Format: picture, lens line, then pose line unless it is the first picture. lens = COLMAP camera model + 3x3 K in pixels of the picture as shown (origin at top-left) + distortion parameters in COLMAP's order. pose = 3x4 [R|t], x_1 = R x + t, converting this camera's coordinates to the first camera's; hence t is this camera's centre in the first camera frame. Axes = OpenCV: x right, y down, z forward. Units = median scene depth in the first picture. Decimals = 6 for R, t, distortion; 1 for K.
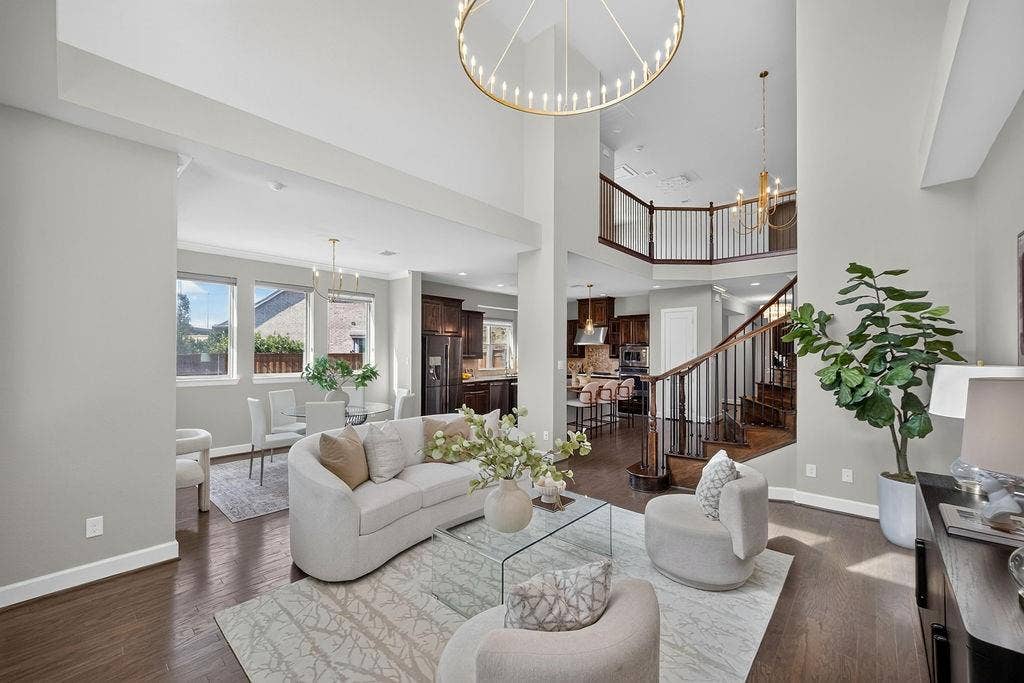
lens RADIAL K [[409.0, 0, 512.6], [0, 409.0, 346.6], [0, 0, 1]] dist [-0.004419, -0.000144]
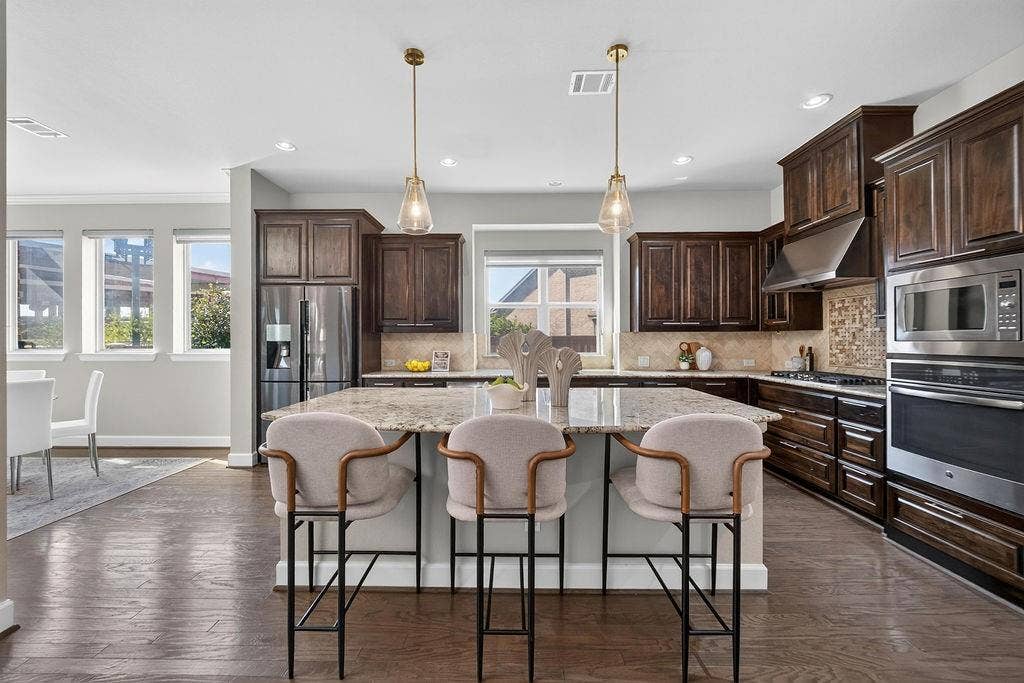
lens RADIAL K [[409.0, 0, 506.0], [0, 409.0, 339.2], [0, 0, 1]] dist [-0.004419, -0.000144]
pose [[0.655496, -0.007968, -0.755157, 0.274232], [0.015352, 0.999878, 0.002775, 0.032753], [0.755043, -0.013412, 0.655539, 0.626811]]
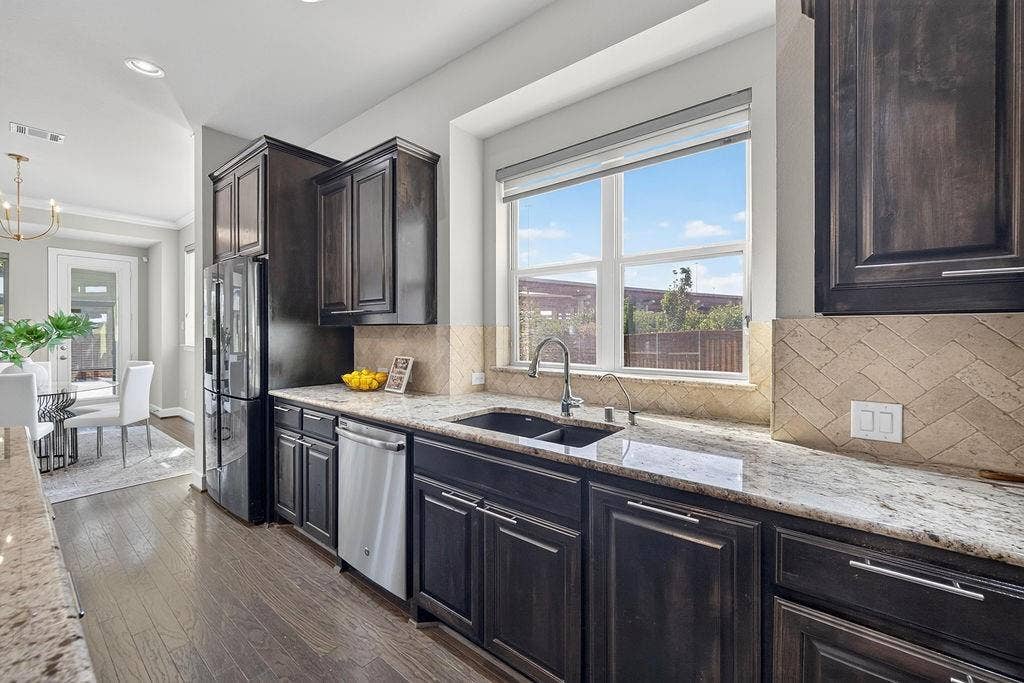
lens RADIAL K [[409.0, 0, 510.0], [0, 409.0, 335.3], [0, 0, 1]] dist [-0.004419, -0.000144]
pose [[0.052458, 0.002558, -0.998620, 0.161765], [0.013275, 0.999907, 0.003259, 0.032754], [0.998535, -0.013427, 0.052419, 0.898186]]
